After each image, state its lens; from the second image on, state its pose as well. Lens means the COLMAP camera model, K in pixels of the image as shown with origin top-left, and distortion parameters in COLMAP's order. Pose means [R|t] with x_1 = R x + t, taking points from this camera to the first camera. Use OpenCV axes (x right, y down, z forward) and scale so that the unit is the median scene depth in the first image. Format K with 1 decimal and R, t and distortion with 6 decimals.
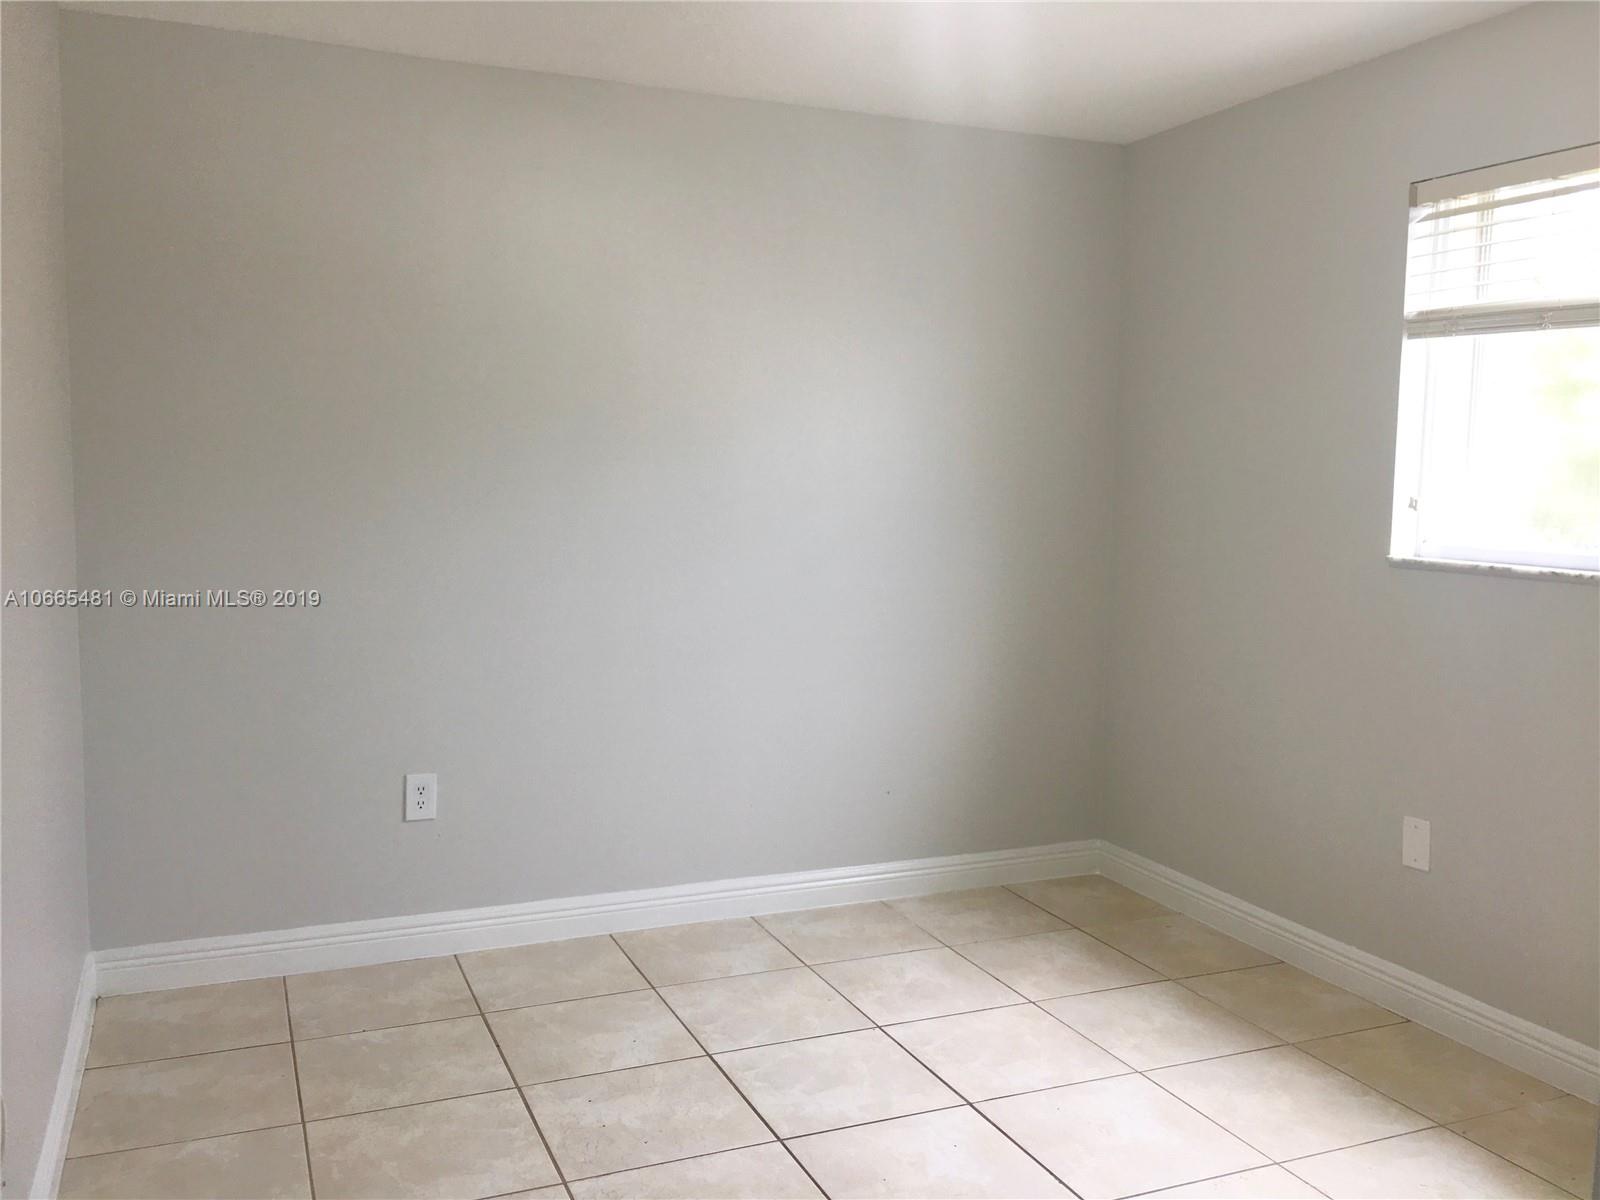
lens RADIAL K [[1344.8, 0, 800.0], [0, 1344.8, 600.0], [0, 0, 1]] dist [0.001676, 0.002882]
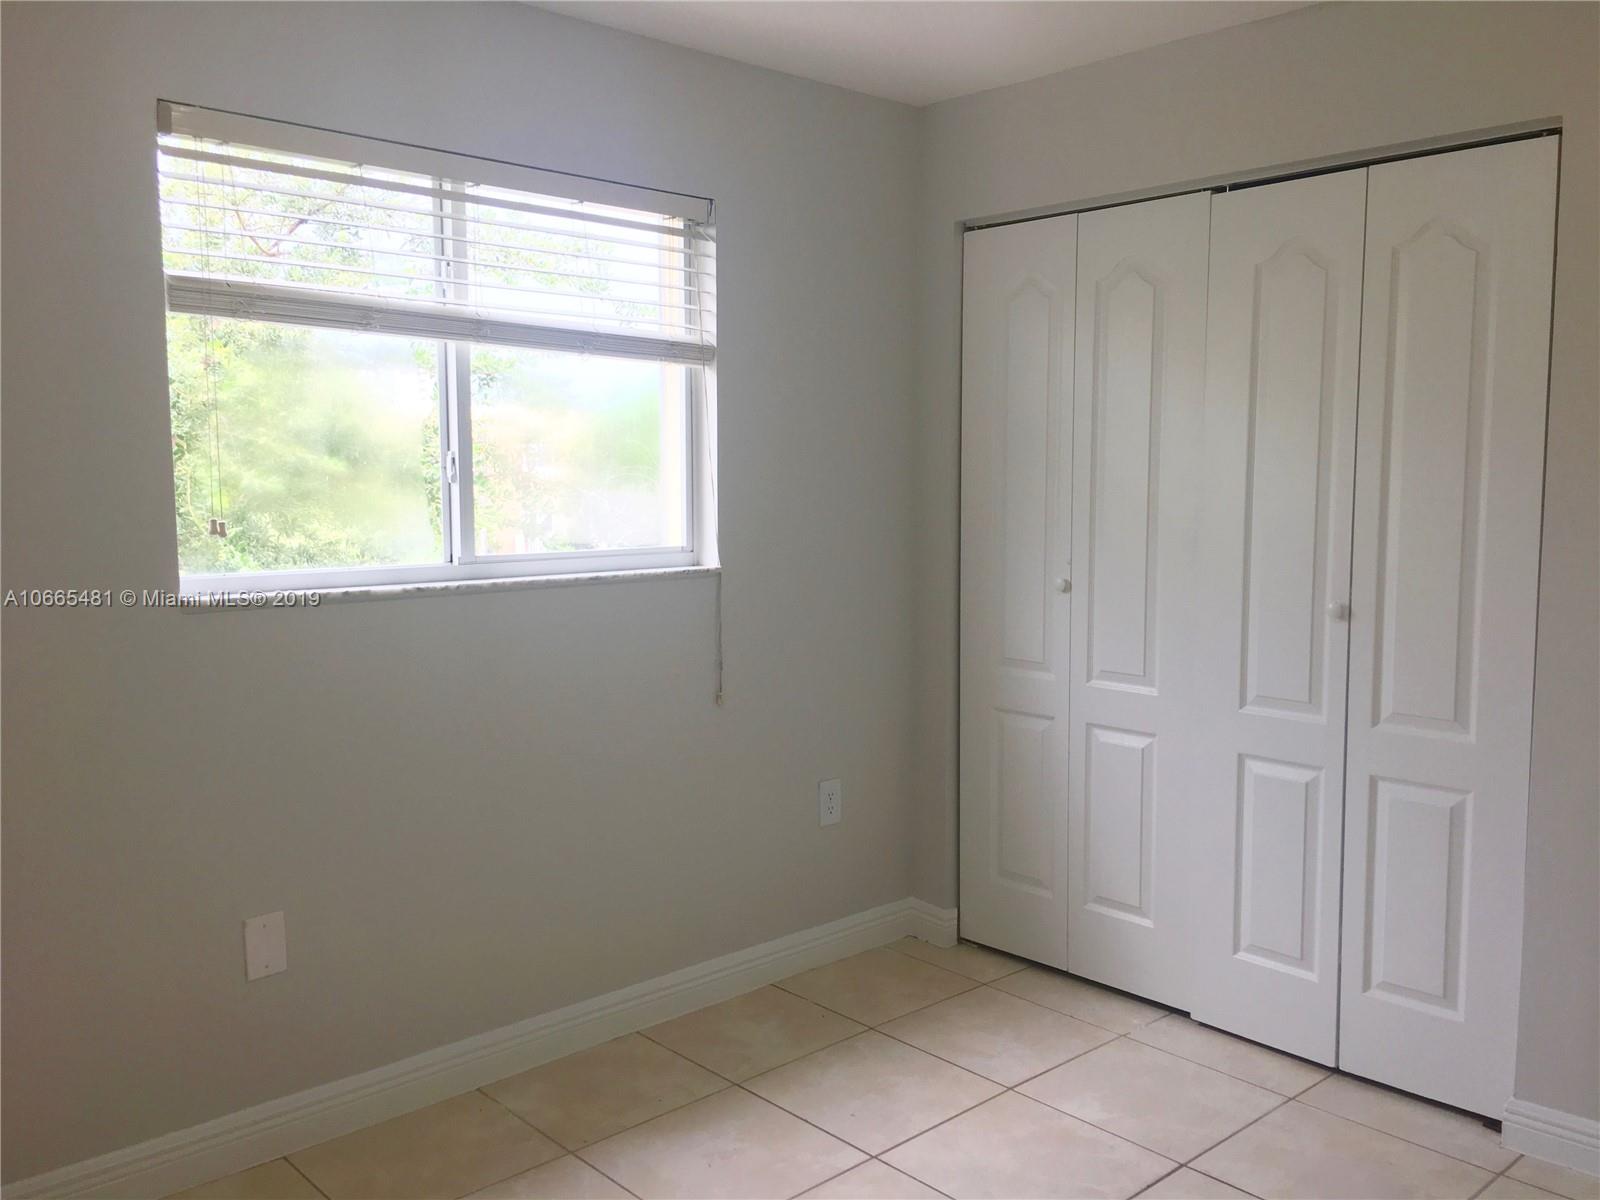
lens RADIAL K [[1374.4, 0, 805.7], [0, 1374.4, 650.2], [0, 0, 1]] dist [0.015354, 0.004902]
pose [[-0.348039, -0.117182, 0.930127, -0.424381], [0.101602, 0.981598, 0.161685, -0.099130], [-0.931958, 0.150776, -0.329729, 0.979745]]
